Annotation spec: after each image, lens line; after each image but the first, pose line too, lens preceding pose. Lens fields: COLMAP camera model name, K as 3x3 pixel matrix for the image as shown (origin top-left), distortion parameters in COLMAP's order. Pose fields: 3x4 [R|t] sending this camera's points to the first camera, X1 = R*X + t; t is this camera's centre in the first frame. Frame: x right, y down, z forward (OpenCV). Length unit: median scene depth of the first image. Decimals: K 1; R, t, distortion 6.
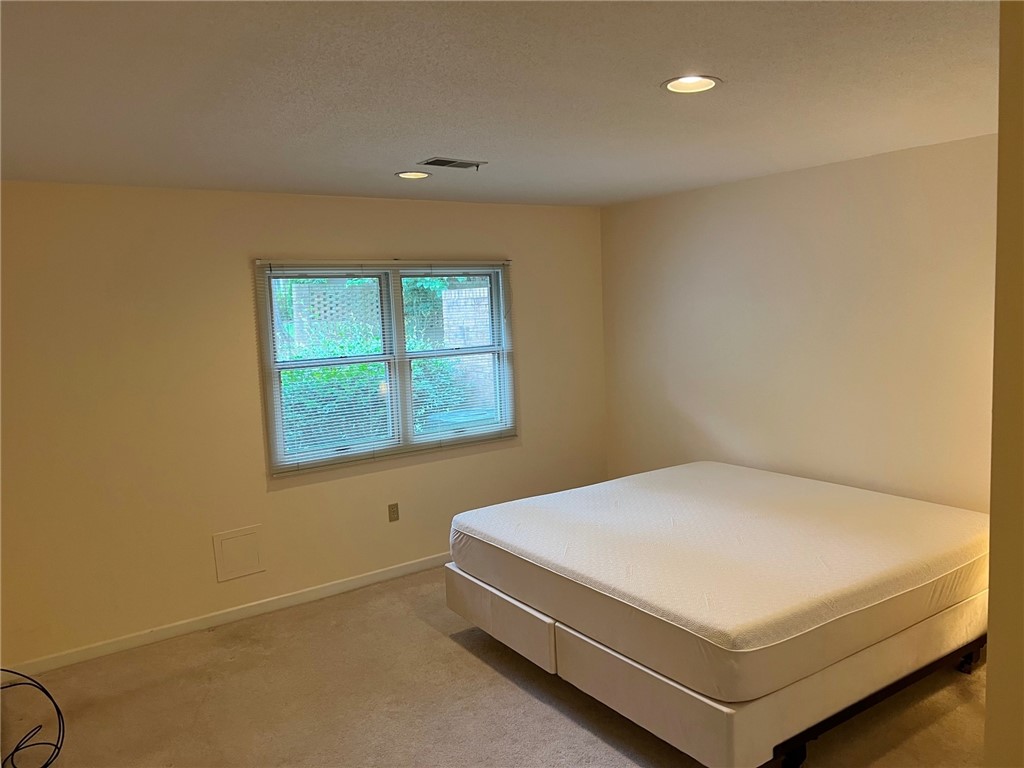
lens RADIAL K [[770.2, 0, 518.4], [0, 770.2, 381.2], [0, 0, 1]] dist [0.001165, -0.007298]
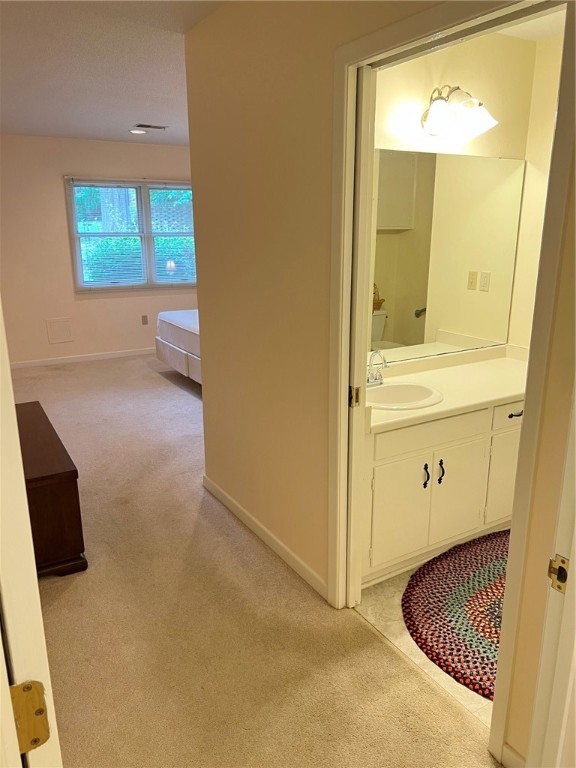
lens RADIAL K [[577.7, 0, 285.4], [0, 577.7, 387.0], [0, 0, 1]] dist [0.001165, -0.007298]
pose [[0.996161, 0.057321, -0.066157, 0.308732], [-0.045131, 0.983900, 0.172930, 0.080042], [0.075004, -0.169280, 0.982710, -0.424405]]
